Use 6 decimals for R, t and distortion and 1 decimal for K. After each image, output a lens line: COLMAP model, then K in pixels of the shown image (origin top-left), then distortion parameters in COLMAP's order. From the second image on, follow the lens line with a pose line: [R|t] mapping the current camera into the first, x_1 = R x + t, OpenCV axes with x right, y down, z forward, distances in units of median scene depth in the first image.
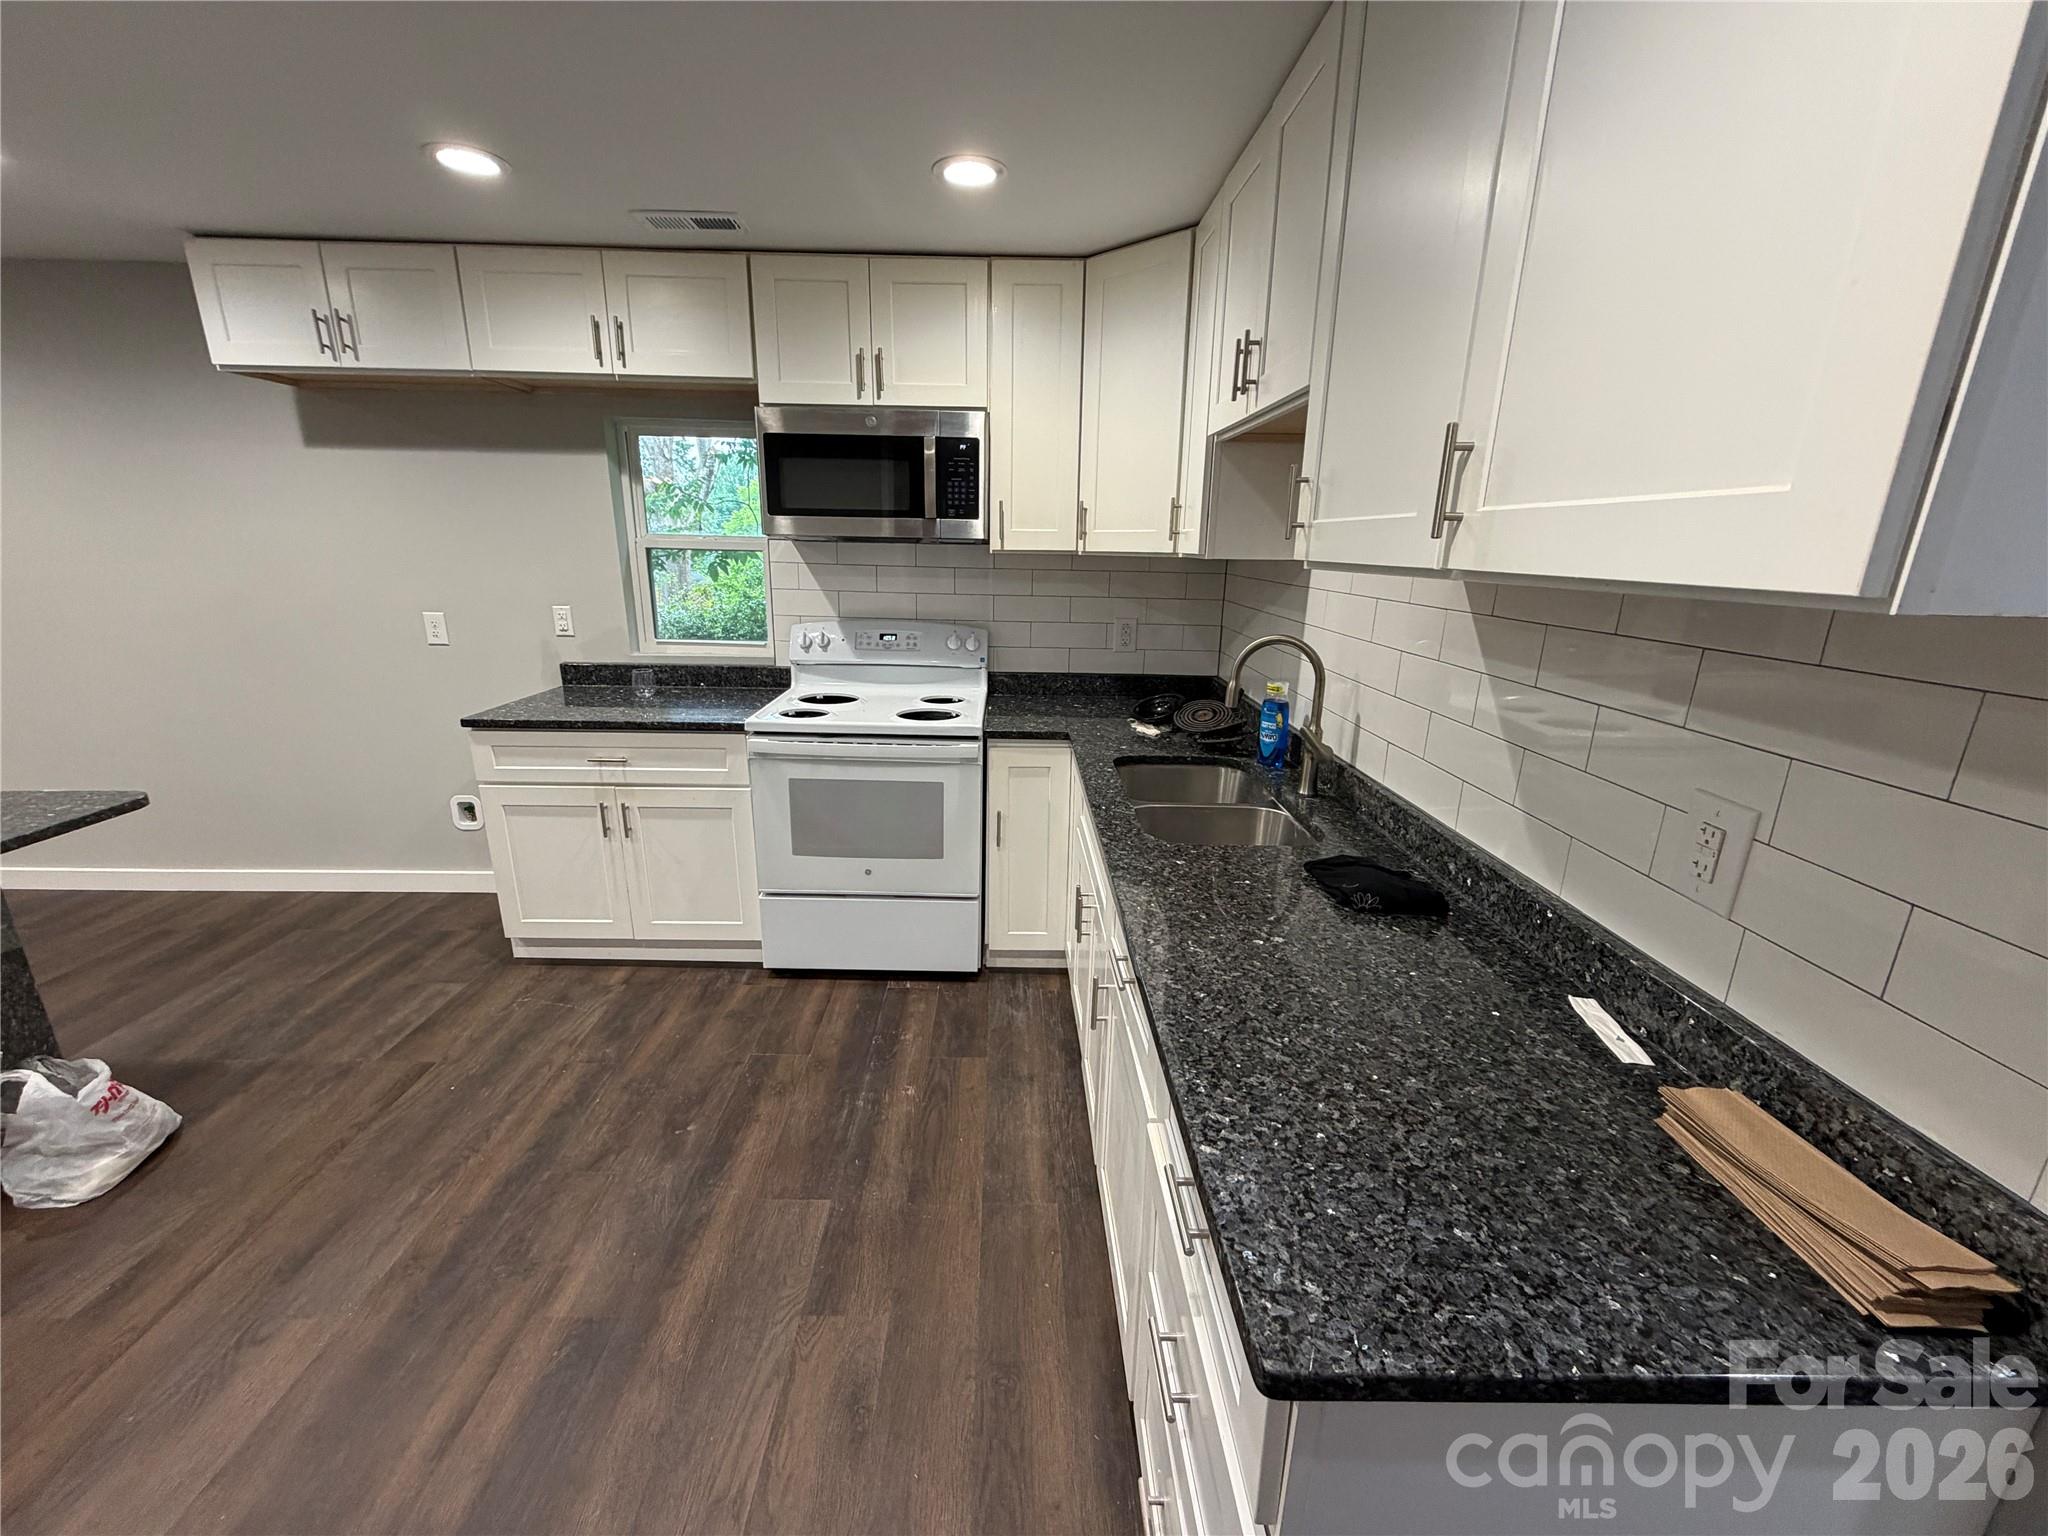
lens RADIAL K [[813.4, 0, 1021.4], [0, 813.4, 770.4], [0, 0, 1]] dist [-0.000884, 0.000302]
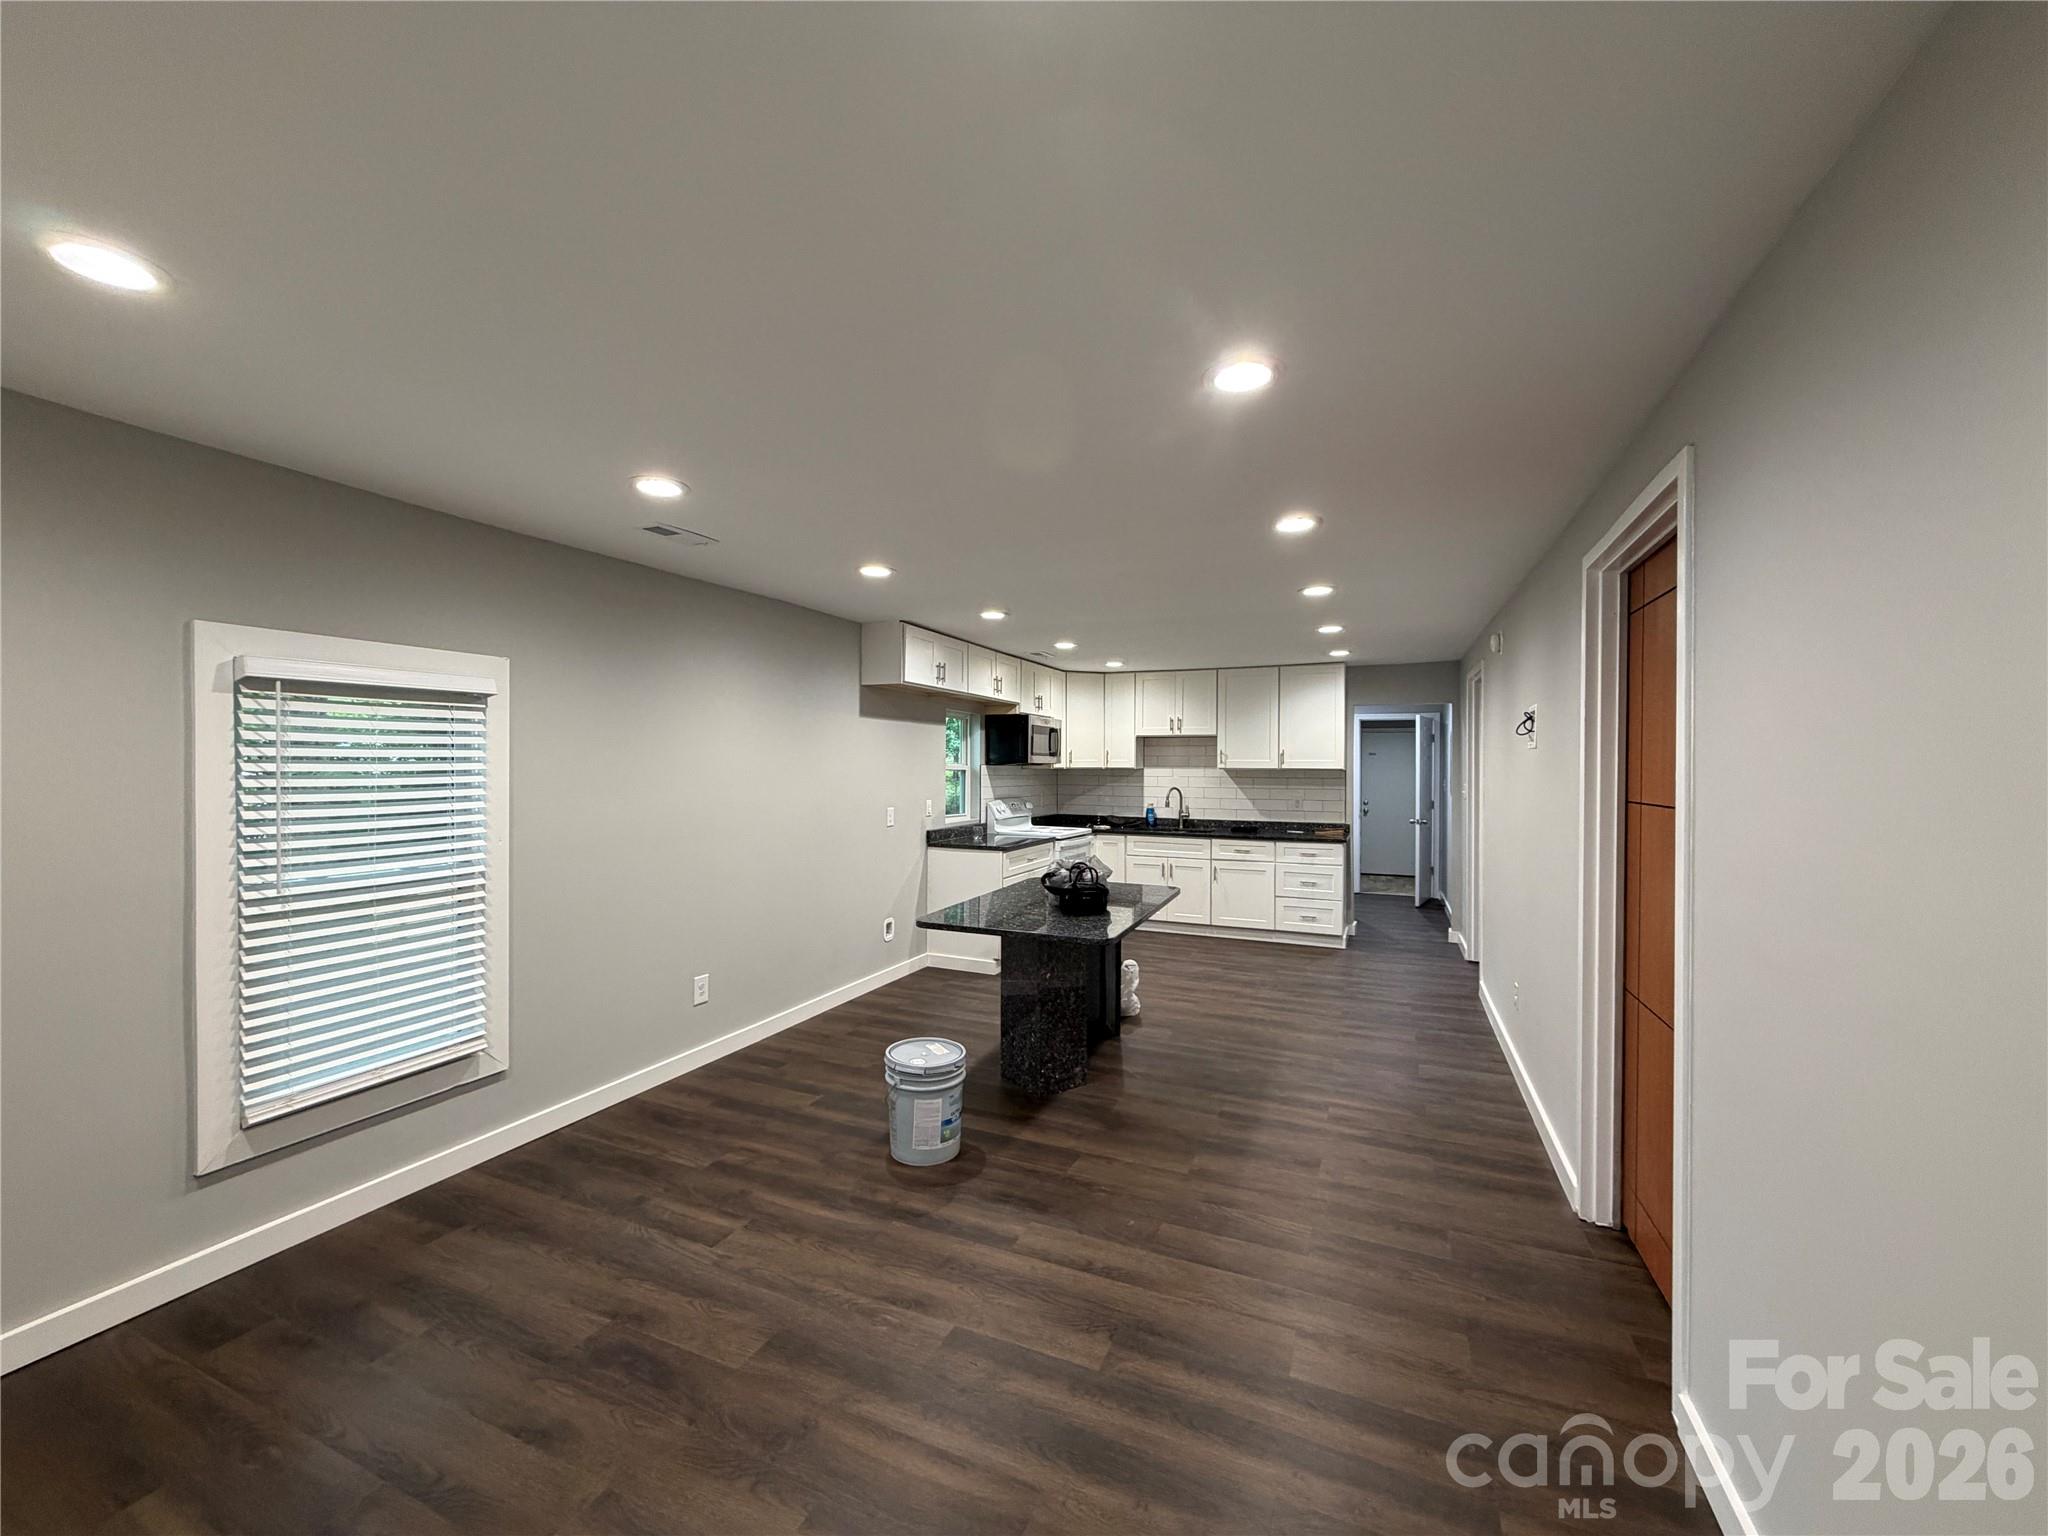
lens RADIAL K [[813.4, 0, 1020.6], [0, 813.4, 767.6], [0, 0, 1]] dist [-0.000884, 0.000302]
pose [[0.416297, -0.016514, 0.909079, -2.610783], [0.246228, 0.964522, -0.095235, -0.051307], [-0.875253, 0.263487, 0.405593, 0.035264]]
